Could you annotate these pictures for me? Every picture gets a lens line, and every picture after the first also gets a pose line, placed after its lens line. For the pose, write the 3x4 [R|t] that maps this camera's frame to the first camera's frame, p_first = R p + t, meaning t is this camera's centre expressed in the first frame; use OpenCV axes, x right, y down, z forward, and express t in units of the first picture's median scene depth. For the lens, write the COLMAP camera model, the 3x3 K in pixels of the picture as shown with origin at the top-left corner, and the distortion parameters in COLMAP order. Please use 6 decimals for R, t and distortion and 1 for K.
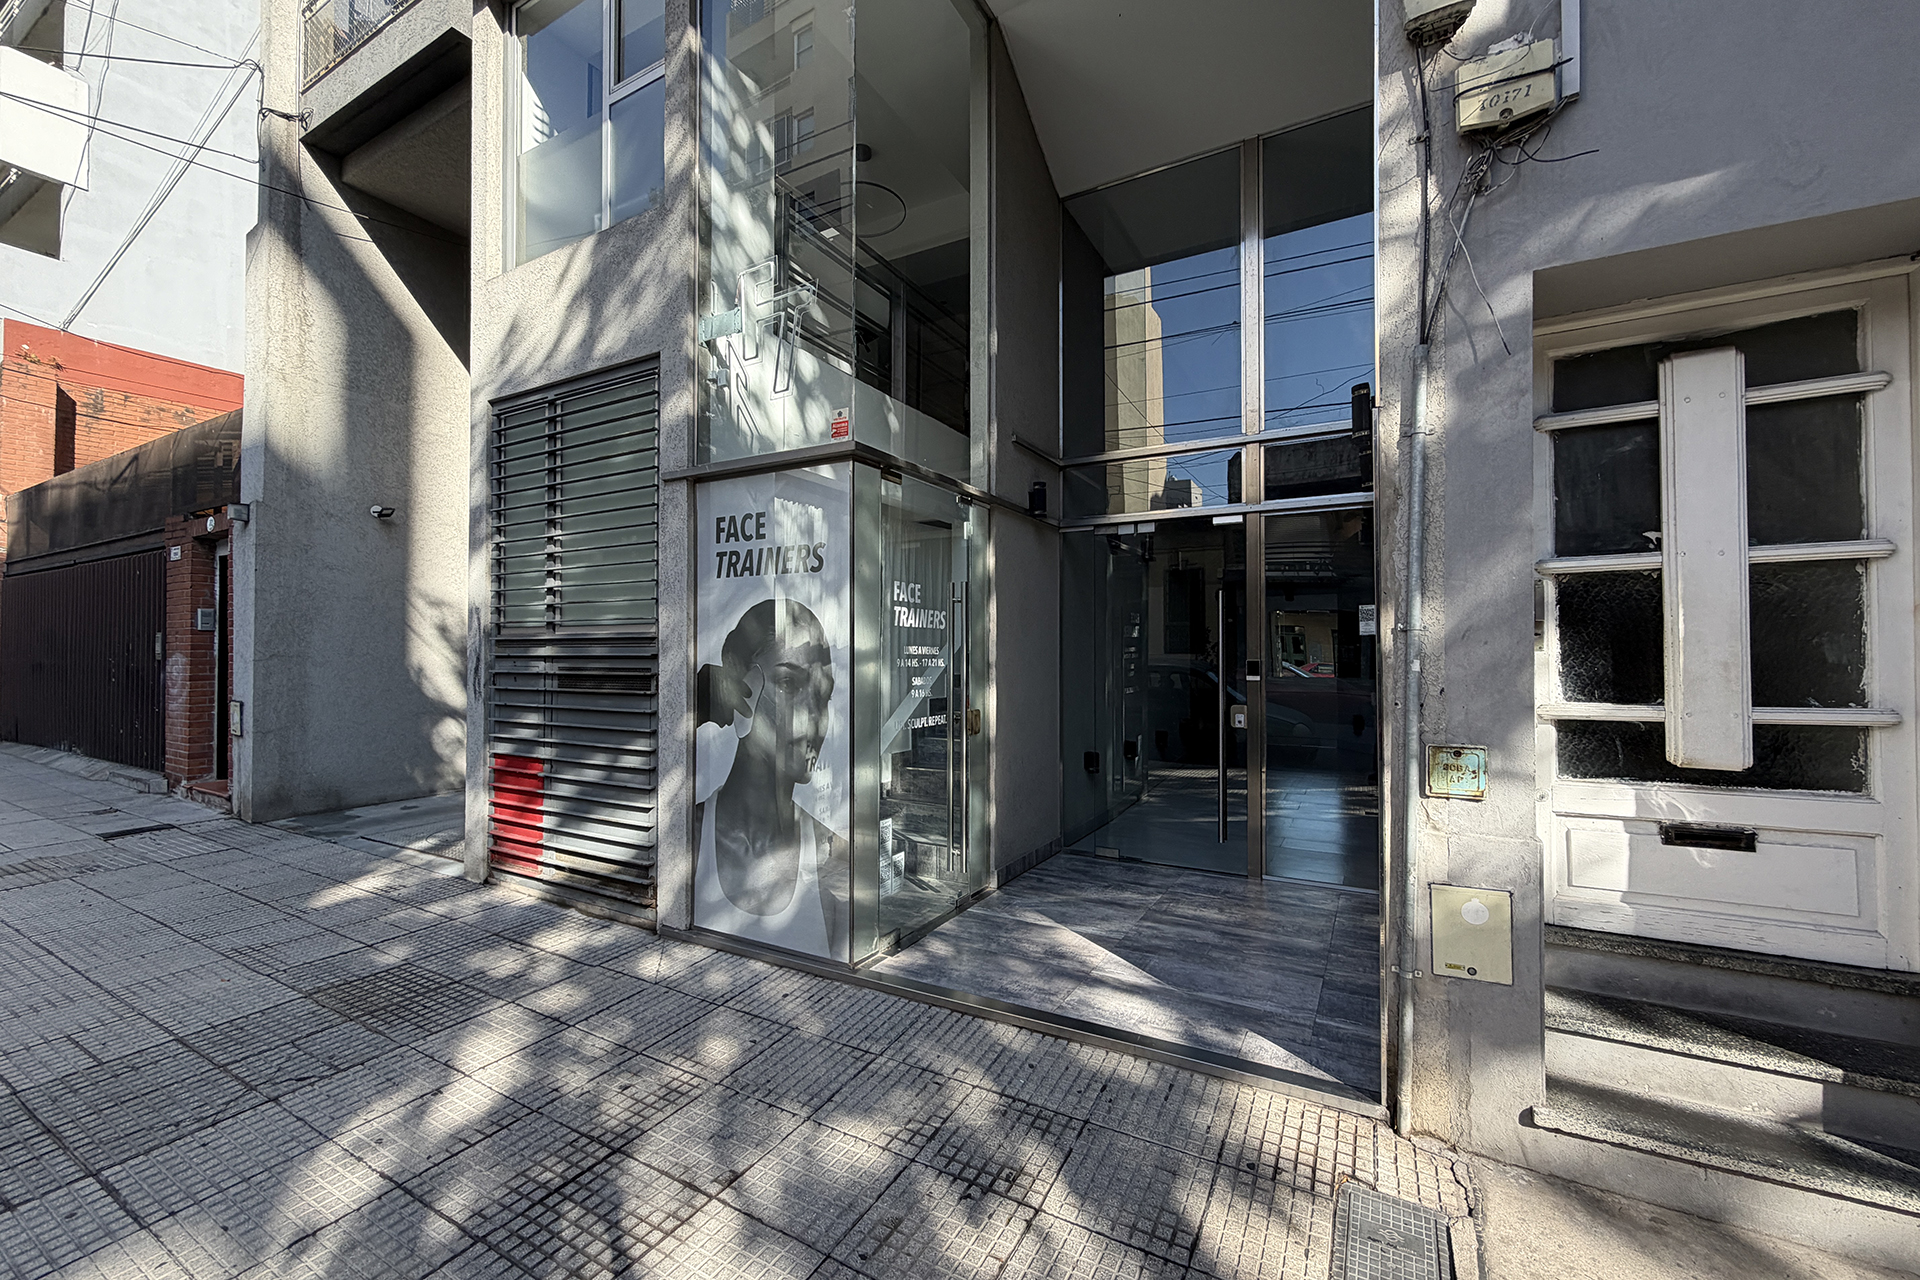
lens RADIAL K [[763.0, 0, 960.0], [0, 763.0, 640.0], [0, 0, 1]] dist [-0.000329, 0.000512]
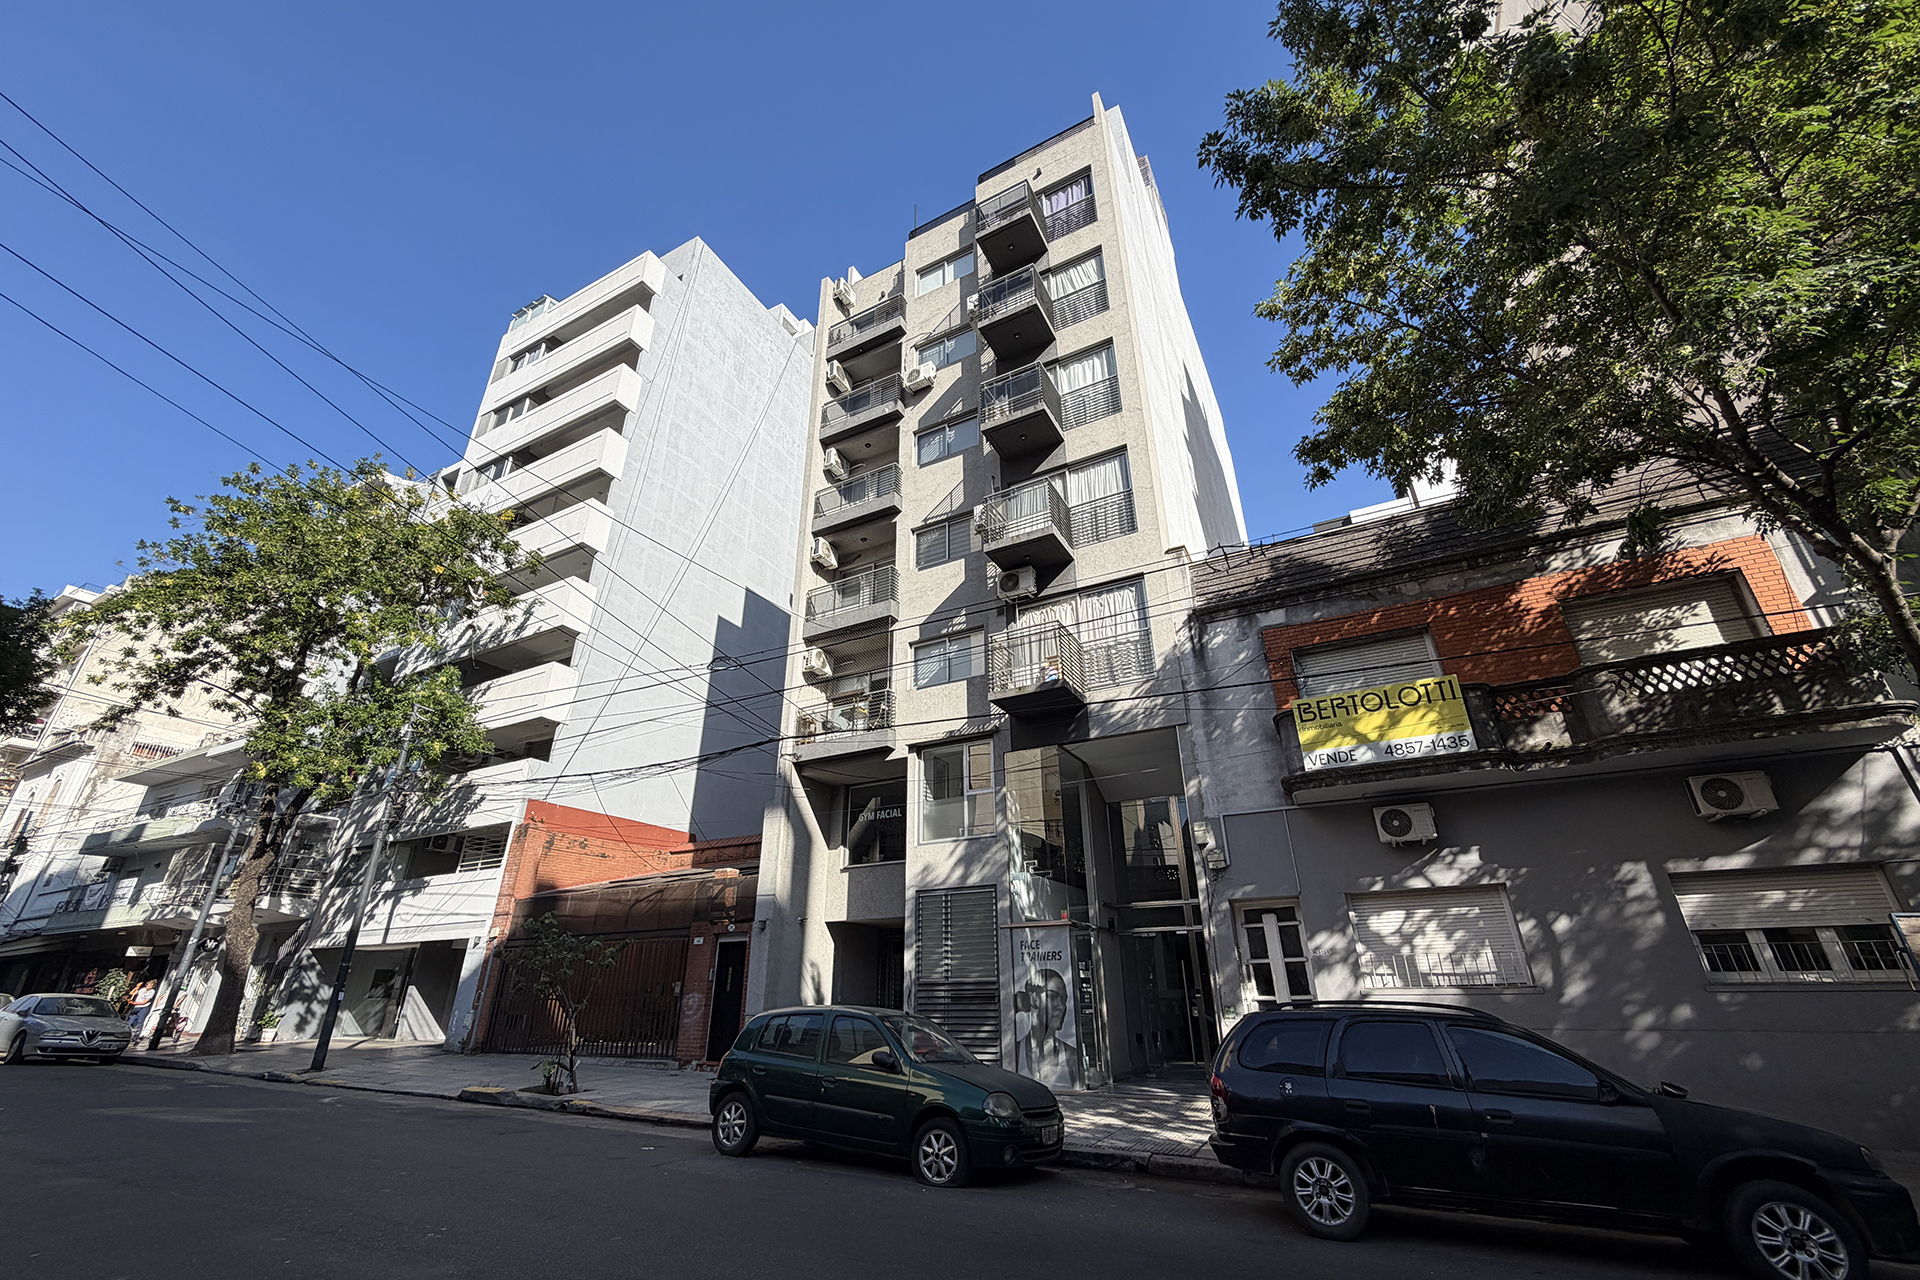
lens RADIAL K [[763.0, 0, 960.0], [0, 763.0, 640.0], [0, 0, 1]] dist [-0.000329, 0.000512]
pose [[0.999870, -0.005354, 0.015203, -0.518214], [0.011043, 0.914627, -0.404148, -0.020203], [-0.011741, 0.404263, 0.914567, -2.071933]]
